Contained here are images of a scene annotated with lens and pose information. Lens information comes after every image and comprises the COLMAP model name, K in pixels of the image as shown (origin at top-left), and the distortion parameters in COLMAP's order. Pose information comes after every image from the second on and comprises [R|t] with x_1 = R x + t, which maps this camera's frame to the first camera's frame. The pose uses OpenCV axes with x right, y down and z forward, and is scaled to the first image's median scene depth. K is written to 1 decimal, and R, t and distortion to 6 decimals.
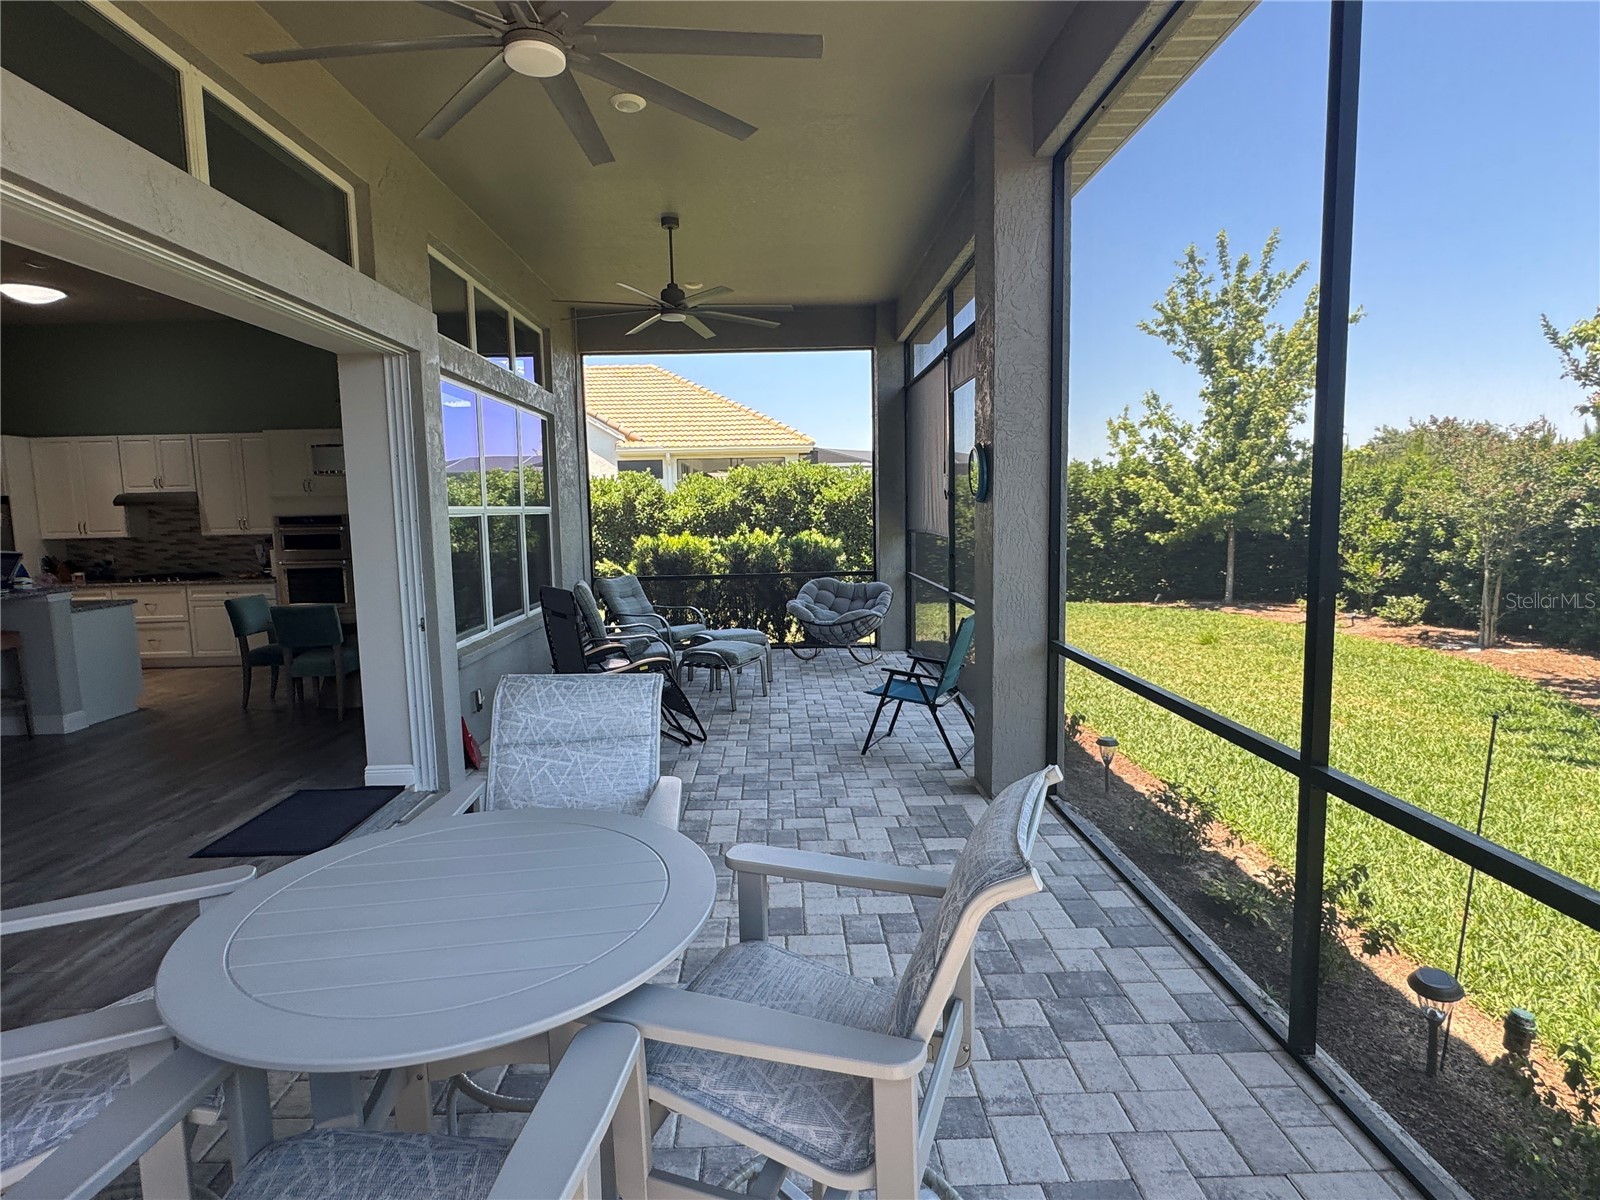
lens RADIAL K [[851.3, 0, 800.0], [0, 851.3, 600.0], [0, 0, 1]] dist [0.001766, -0.000670]
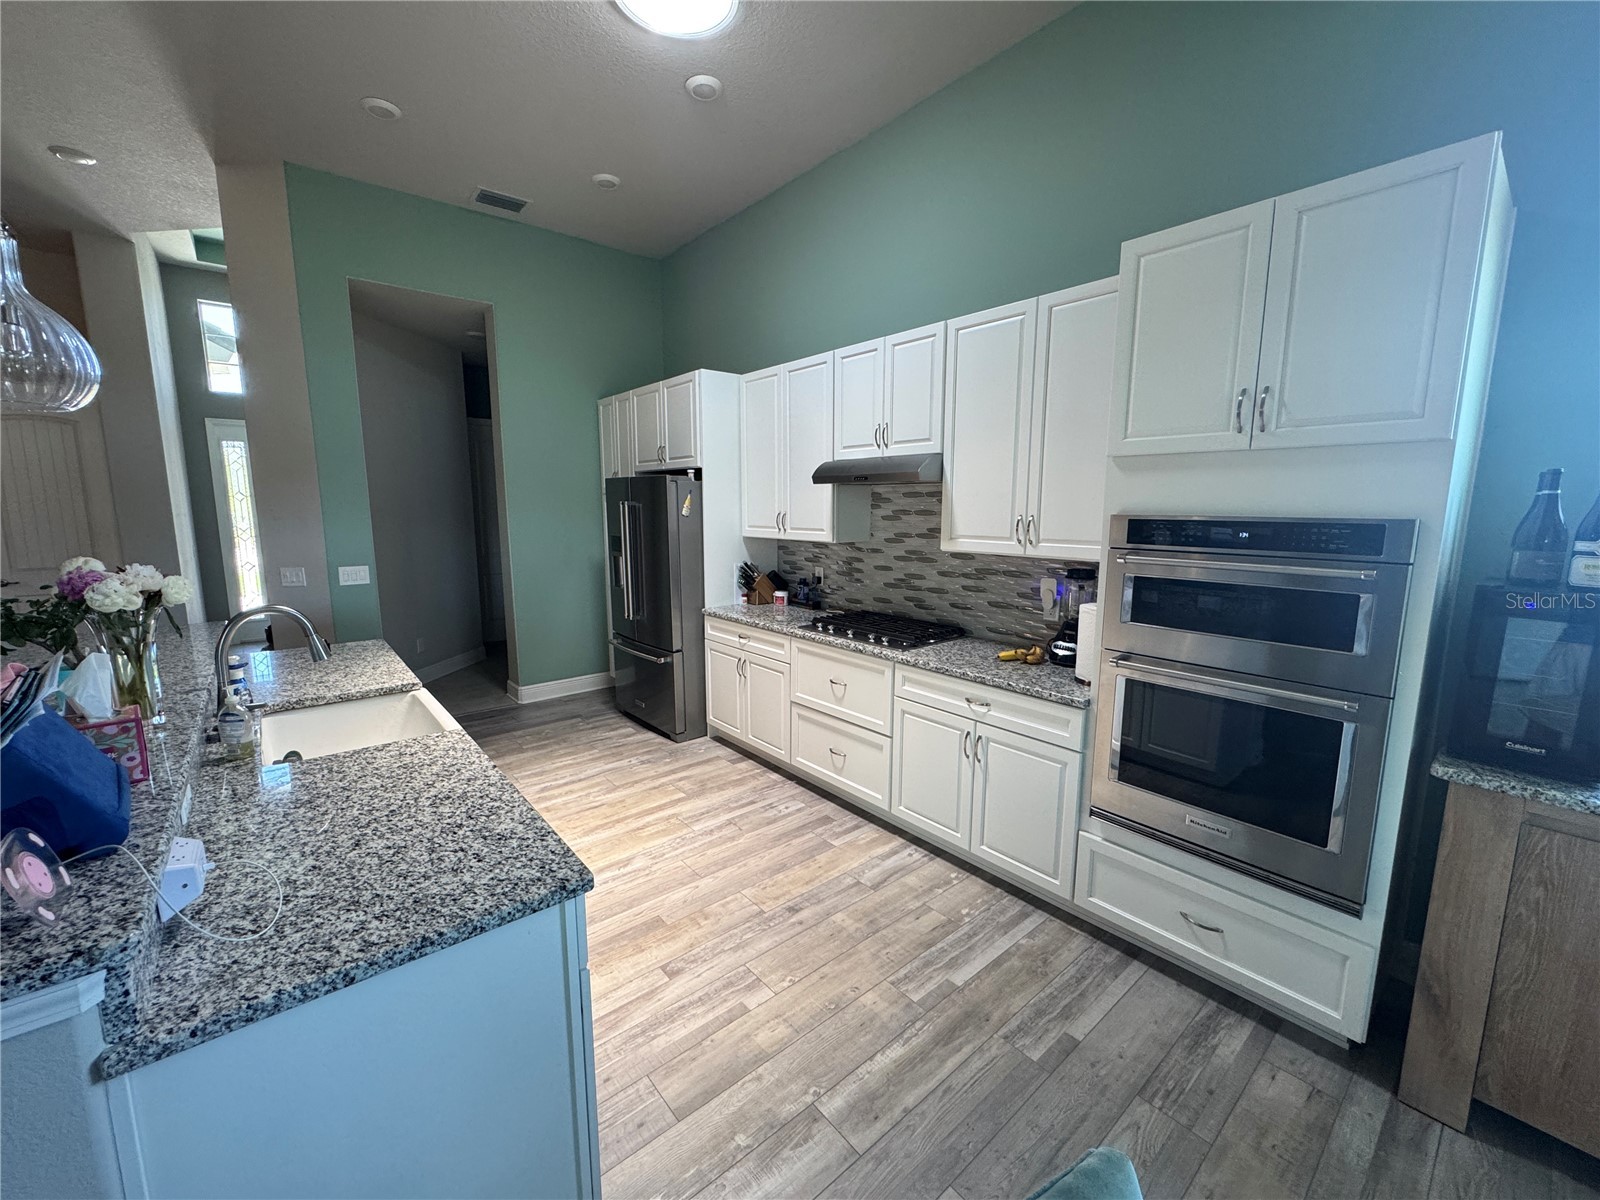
lens RADIAL K [[640.3, 0, 800.0], [0, 640.3, 600.0], [0, 0, 1]] dist [-0.002485, -0.000365]
pose [[0.623371, 0.140611, -0.769180, -0.478874], [-0.098786, 0.989979, 0.100914, -0.076221], [0.775661, 0.013077, 0.631014, 0.721544]]
